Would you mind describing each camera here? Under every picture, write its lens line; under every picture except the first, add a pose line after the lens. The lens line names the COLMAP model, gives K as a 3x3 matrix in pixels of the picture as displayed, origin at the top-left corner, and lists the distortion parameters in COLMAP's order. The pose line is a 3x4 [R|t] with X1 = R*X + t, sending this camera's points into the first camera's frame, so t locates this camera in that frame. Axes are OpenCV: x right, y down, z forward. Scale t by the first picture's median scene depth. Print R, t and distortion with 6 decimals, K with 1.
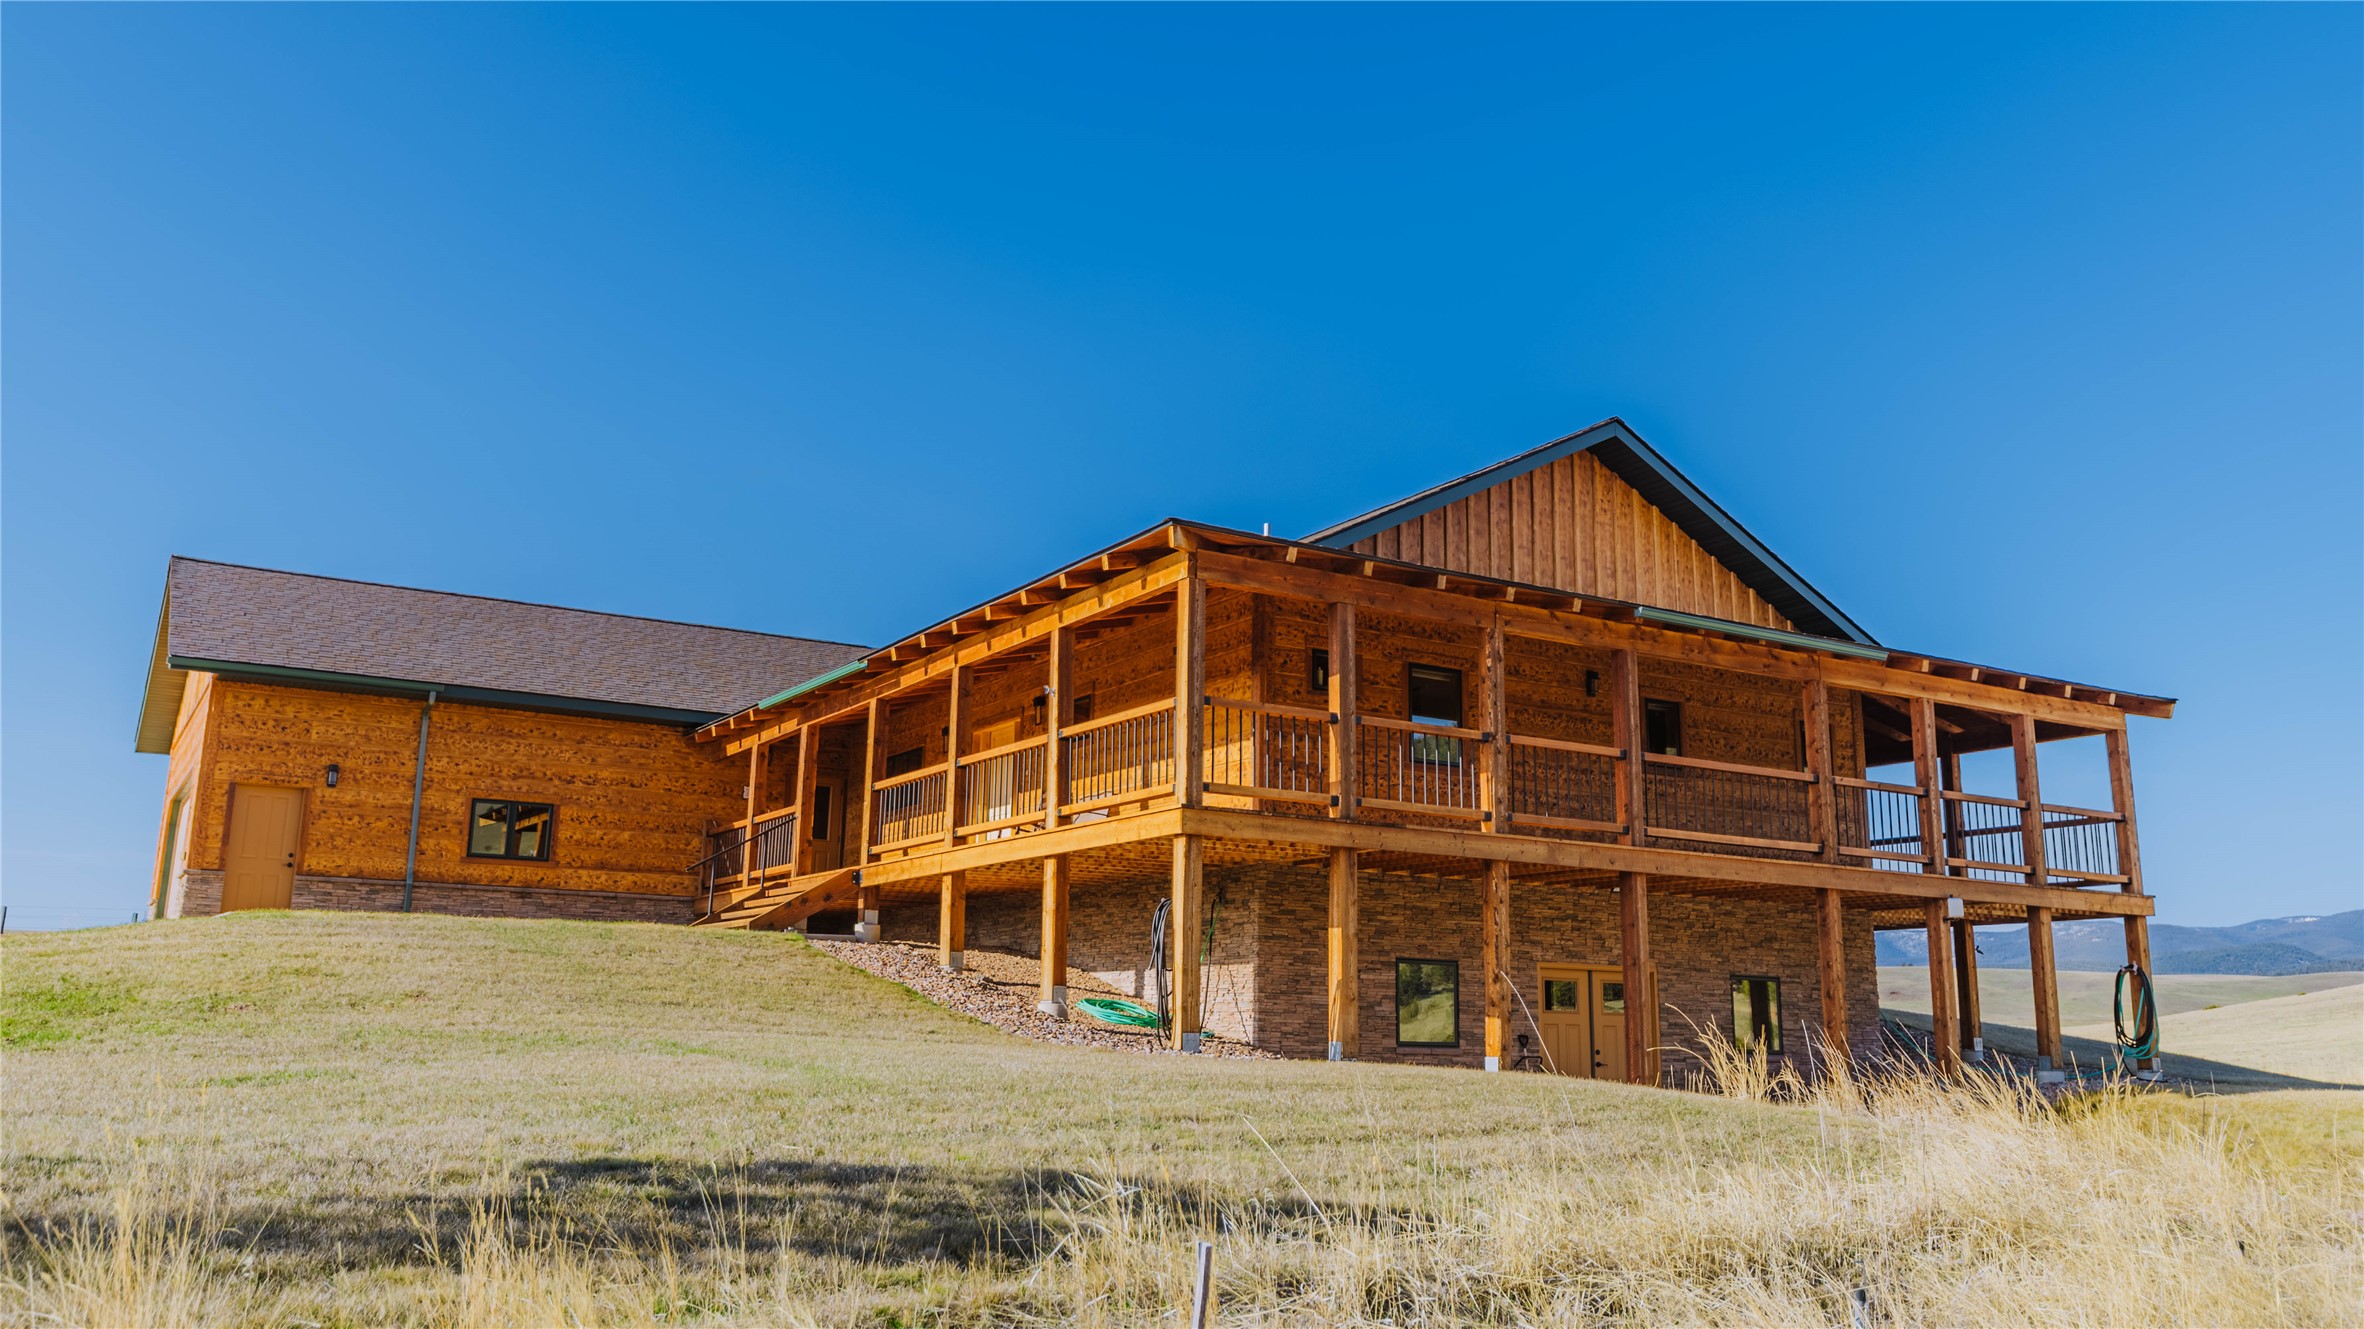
lens RADIAL K [[1755.6, 0, 1185.4], [0, 1755.6, 660.2], [0, 0, 1]] dist [0.036544, 0.000503]
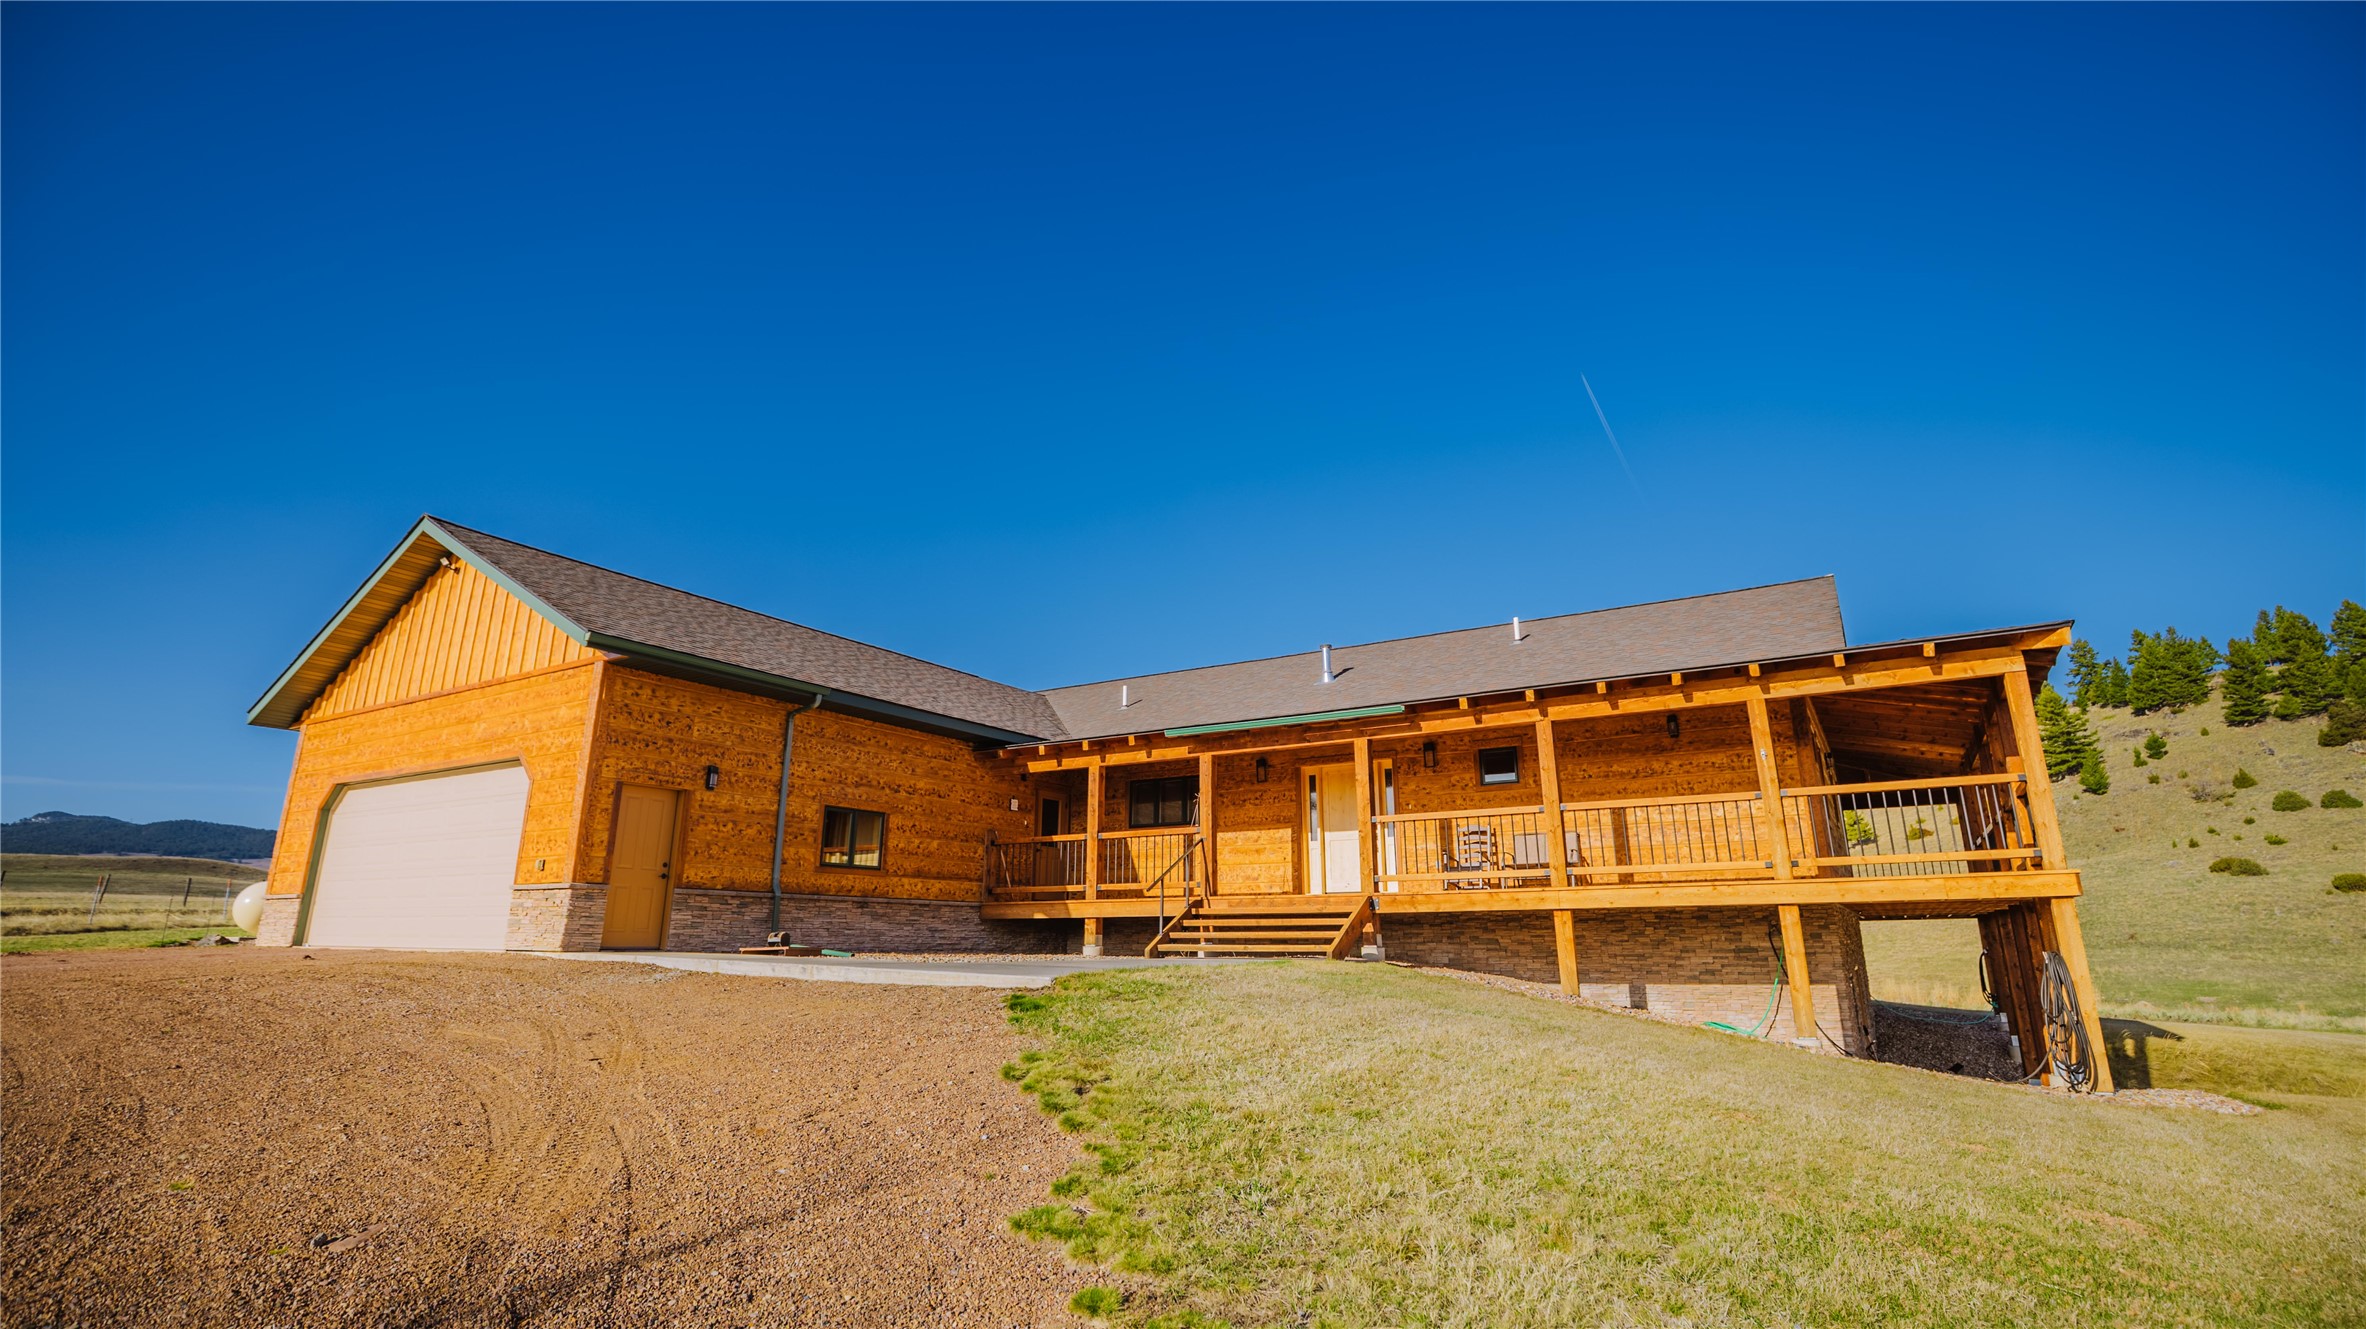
lens RADIAL K [[1060.0, 0, 1181.2], [0, 1060.0, 647.9], [0, 0, 1]] dist [-0.014850, -0.000130]
pose [[0.891809, 0.099812, 0.441265, -0.504098], [-0.075634, 0.994526, -0.072099, 0.019036], [-0.446046, 0.030924, 0.894476, 0.391885]]
